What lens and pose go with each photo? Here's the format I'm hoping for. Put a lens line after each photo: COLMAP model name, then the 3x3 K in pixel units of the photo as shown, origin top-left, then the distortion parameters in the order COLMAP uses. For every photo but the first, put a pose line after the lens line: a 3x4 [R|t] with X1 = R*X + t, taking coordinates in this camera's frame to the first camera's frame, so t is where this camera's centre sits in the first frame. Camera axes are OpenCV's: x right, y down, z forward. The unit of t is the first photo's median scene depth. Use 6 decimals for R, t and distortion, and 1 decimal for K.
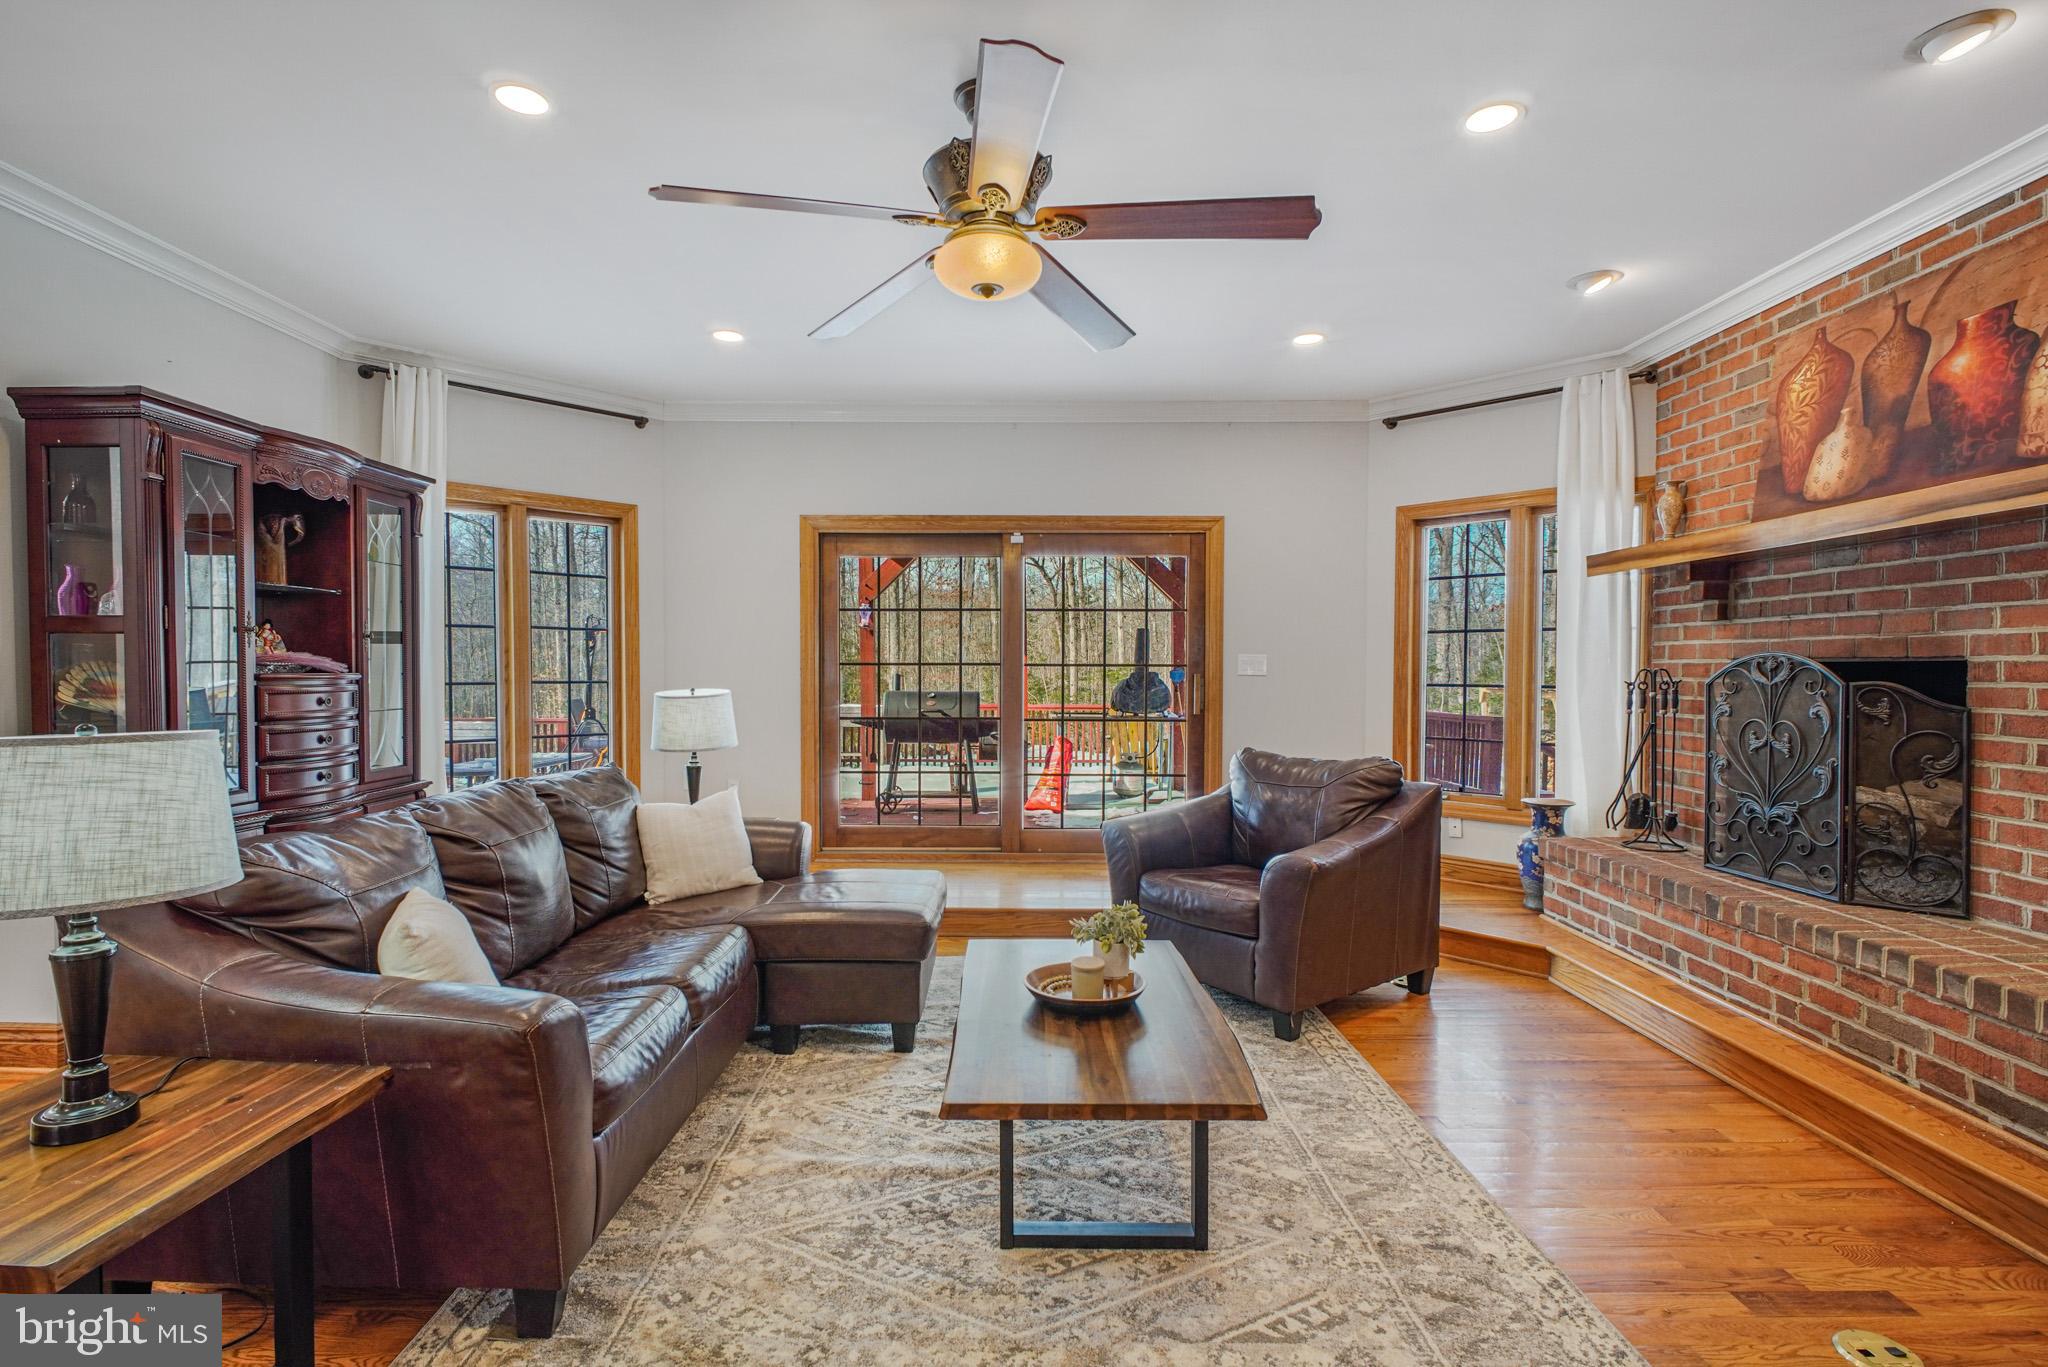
lens RADIAL K [[957.7, 0, 1014.9], [0, 957.7, 688.2], [0, 0, 1]] dist [-0.000565, -0.004119]
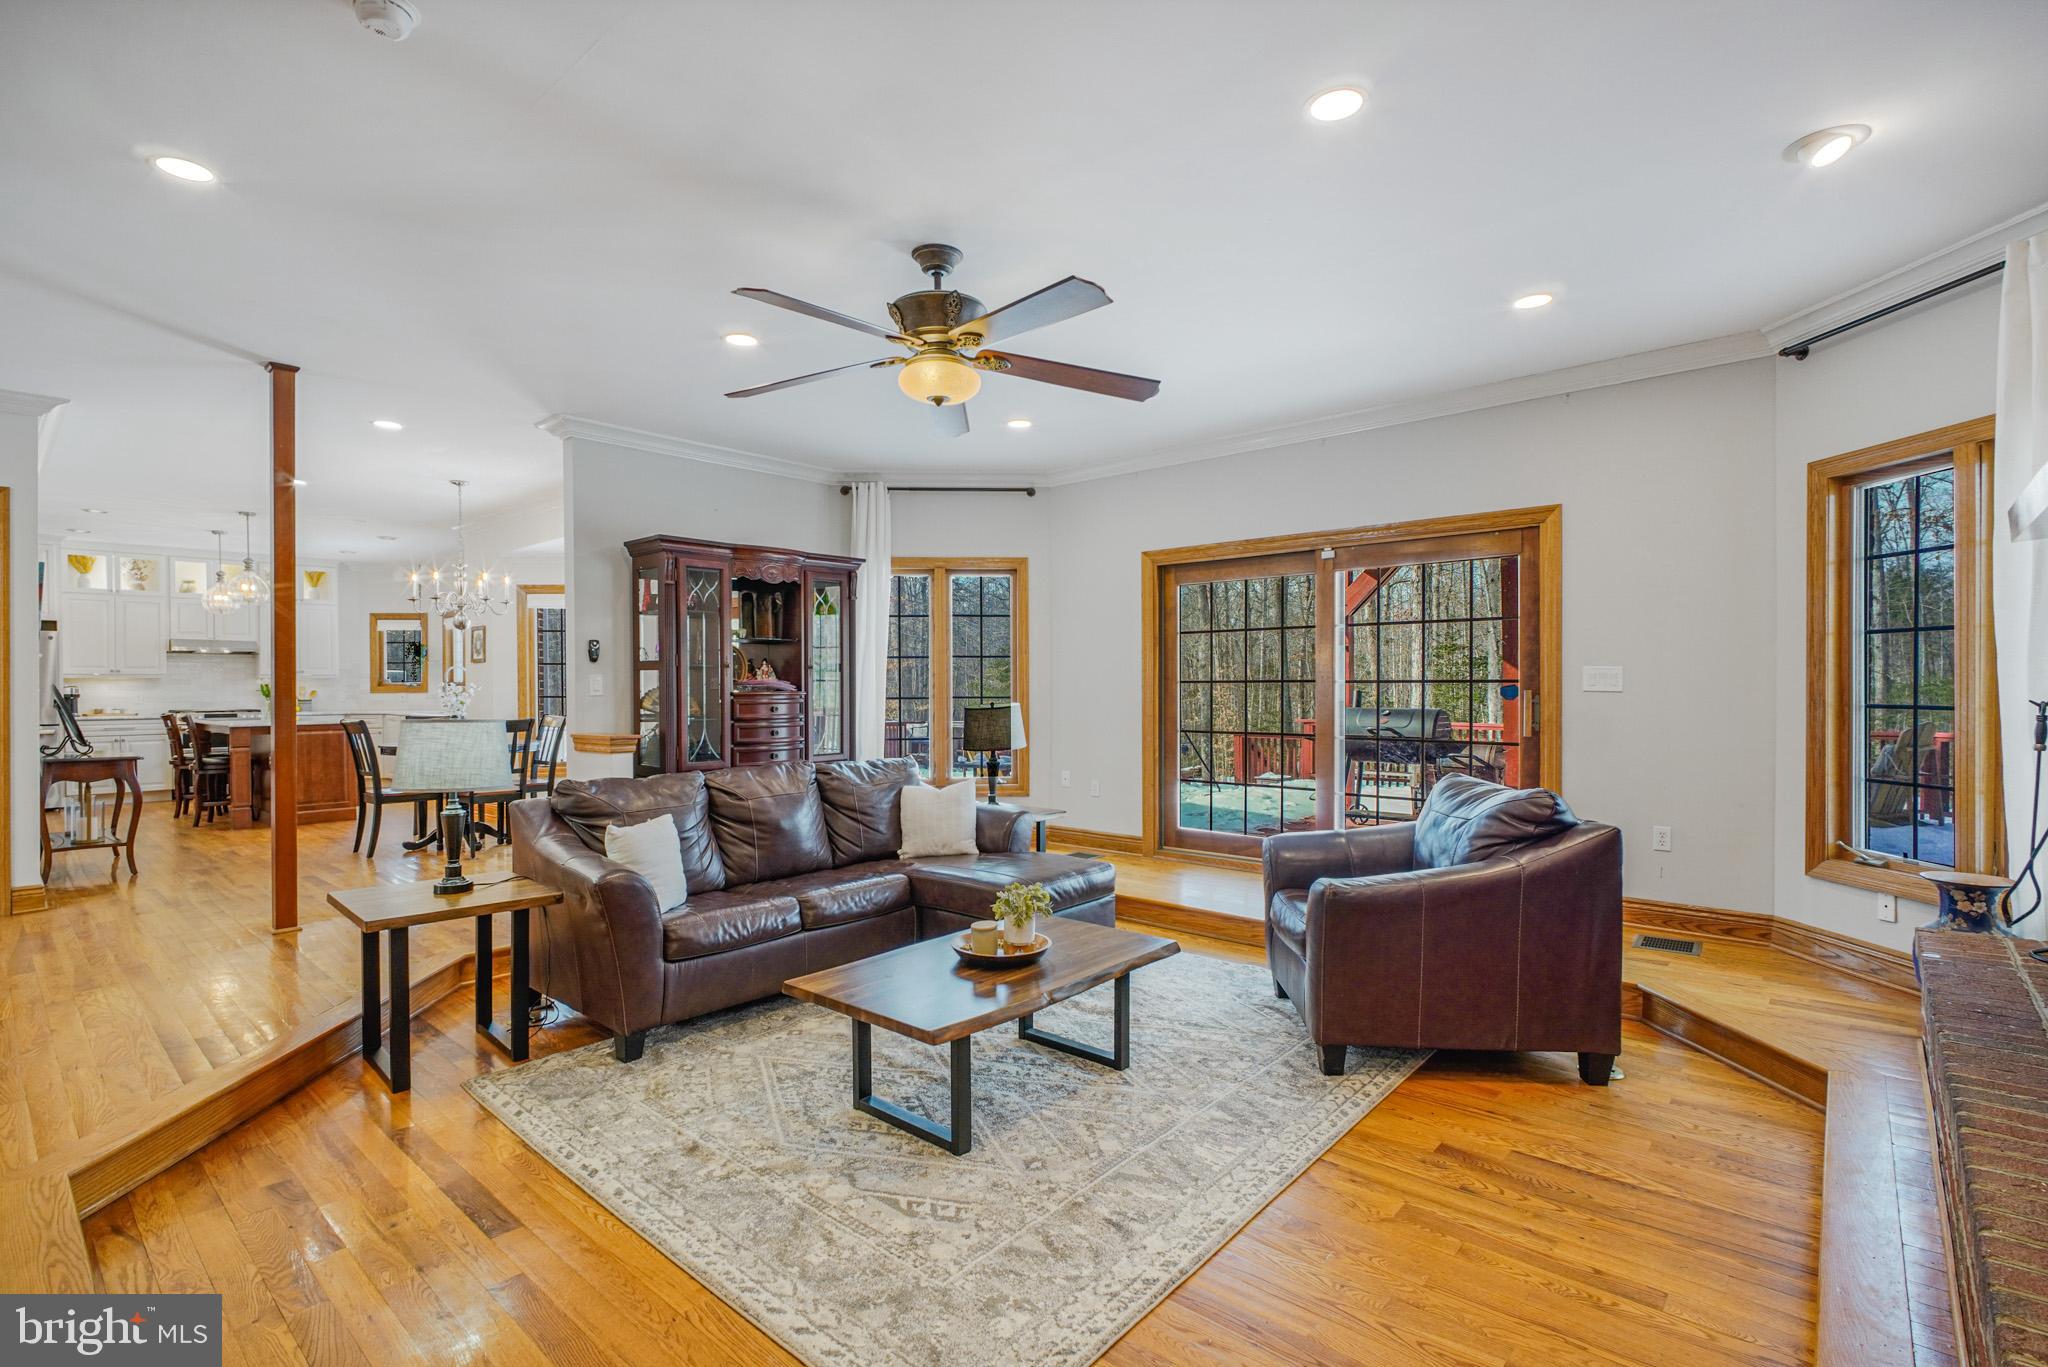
lens RADIAL K [[957.7, 0, 1002.8], [0, 957.7, 684.6], [0, 0, 1]] dist [-0.000565, -0.004119]
pose [[0.745913, -0.006526, -0.666011, 0.539229], [-0.006975, 0.999821, -0.017608, -0.001618], [0.666006, 0.017779, 0.745734, 0.050997]]
